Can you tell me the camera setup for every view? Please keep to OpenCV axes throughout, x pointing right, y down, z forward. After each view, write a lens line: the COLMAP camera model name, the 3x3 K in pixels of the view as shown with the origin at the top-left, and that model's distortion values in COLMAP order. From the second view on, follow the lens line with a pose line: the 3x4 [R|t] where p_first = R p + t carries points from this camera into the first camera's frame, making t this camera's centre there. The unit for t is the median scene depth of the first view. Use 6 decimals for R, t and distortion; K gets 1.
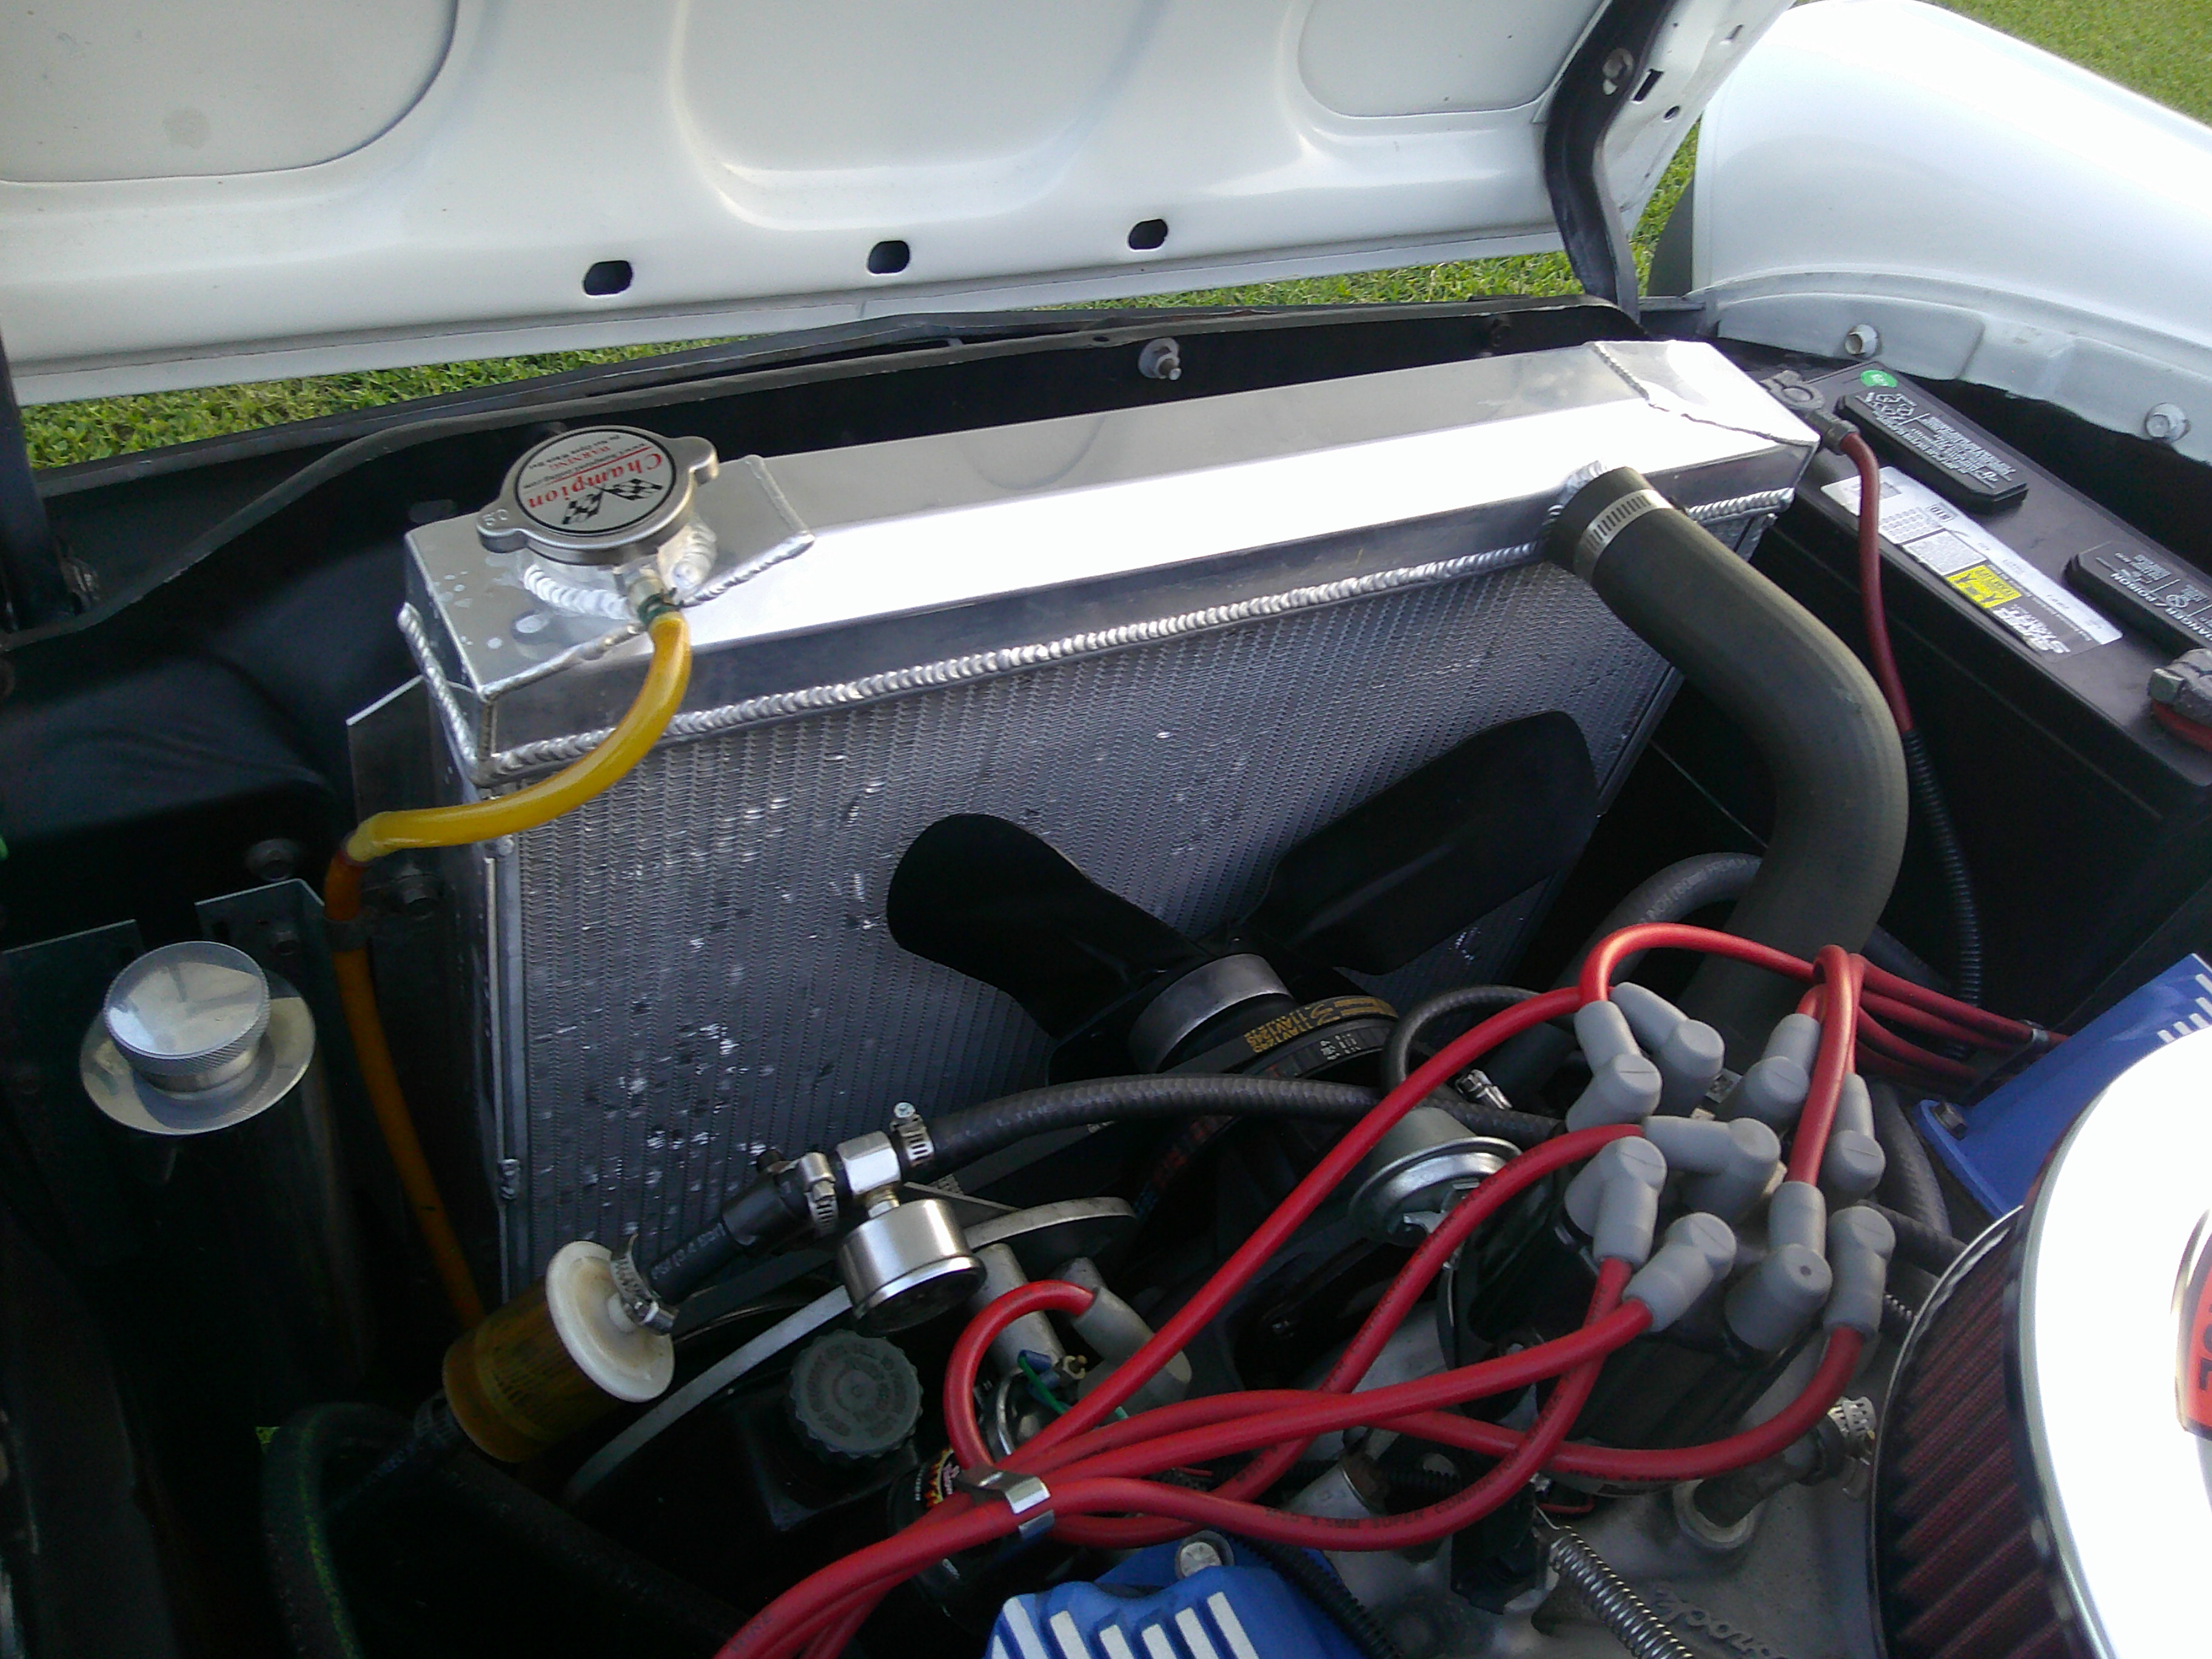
lens RADIAL K [[1819.4, 0, 1153.3], [0, 1819.4, 833.8], [0, 0, 1]] dist [0.019911, -0.039732]
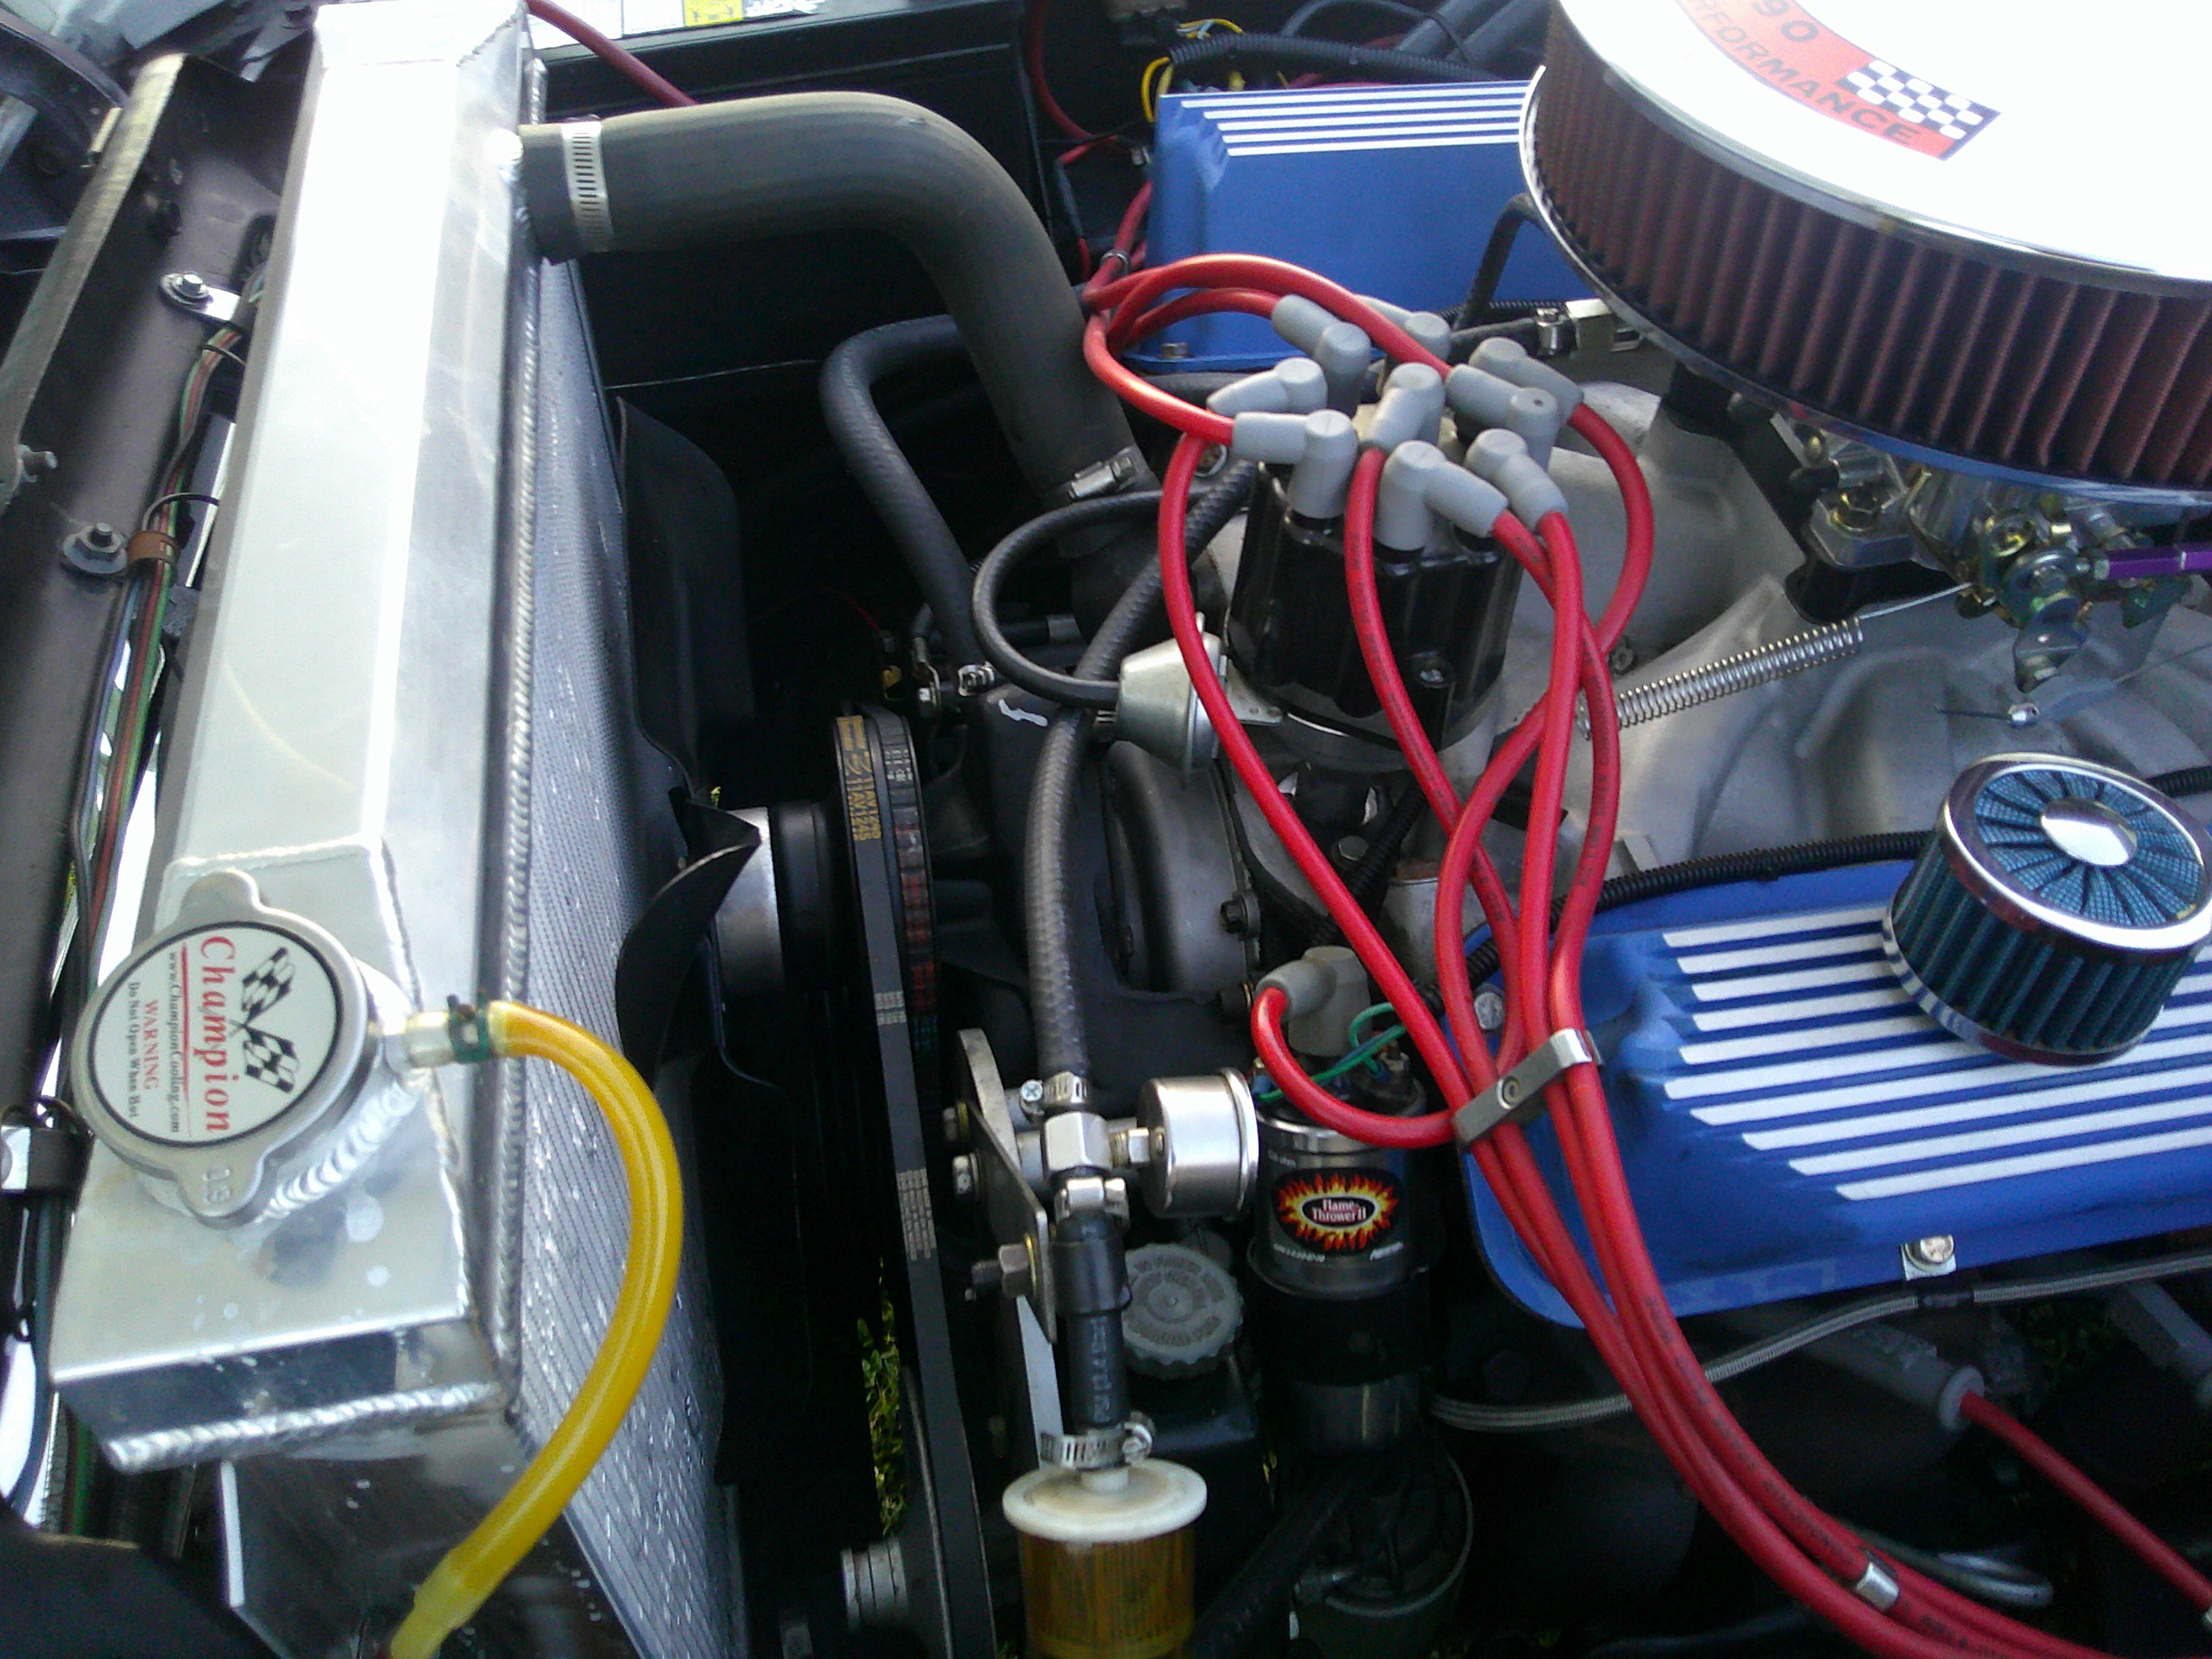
lens RADIAL K [[1819.4, 0, 1122.9], [0, 1819.4, 827.2], [0, 0, 1]] dist [0.019911, -0.039732]
pose [[0.329811, -0.827866, 0.453721, -0.344730], [0.705644, 0.535454, 0.464063, -0.243543], [-0.627129, 0.167113, 0.760777, 0.231281]]
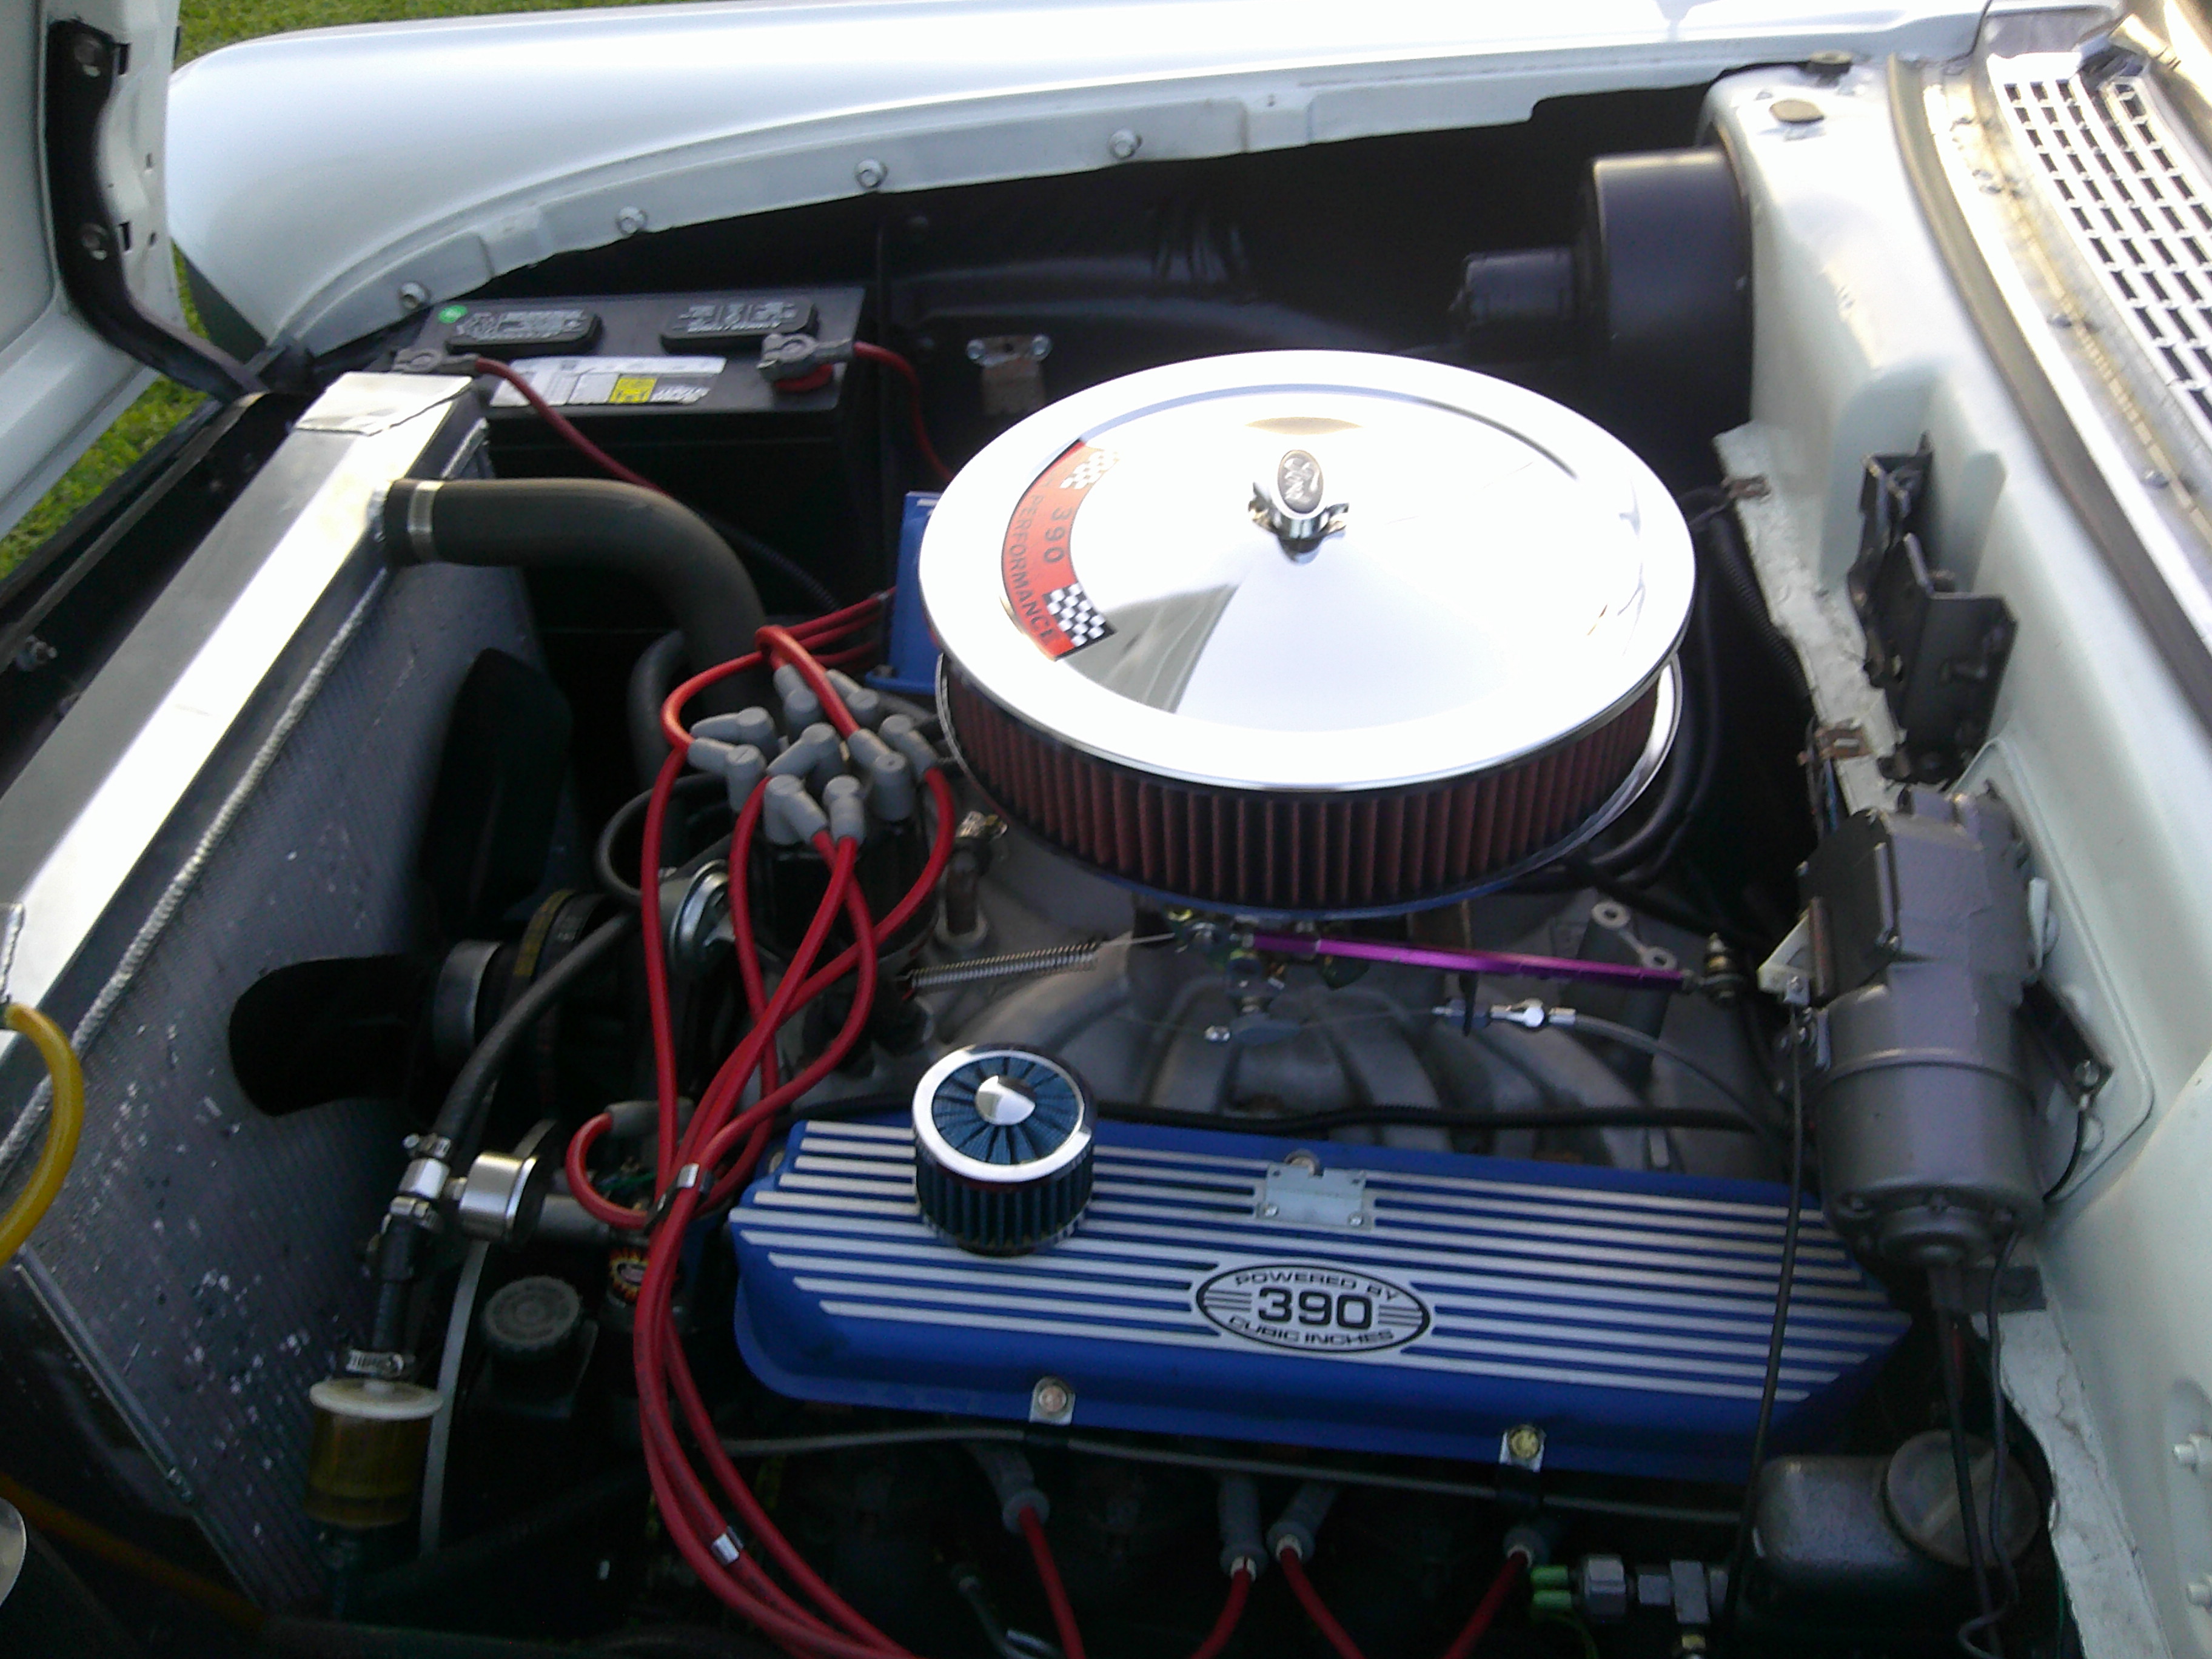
lens RADIAL K [[1819.4, 0, 1130.3], [0, 1819.4, 812.8], [0, 0, 1]] dist [0.019911, -0.039732]
pose [[0.561136, -0.694683, 0.450047, -0.233770], [0.666962, 0.701475, 0.251187, -0.006963], [-0.490192, 0.159214, 0.856950, -0.419561]]
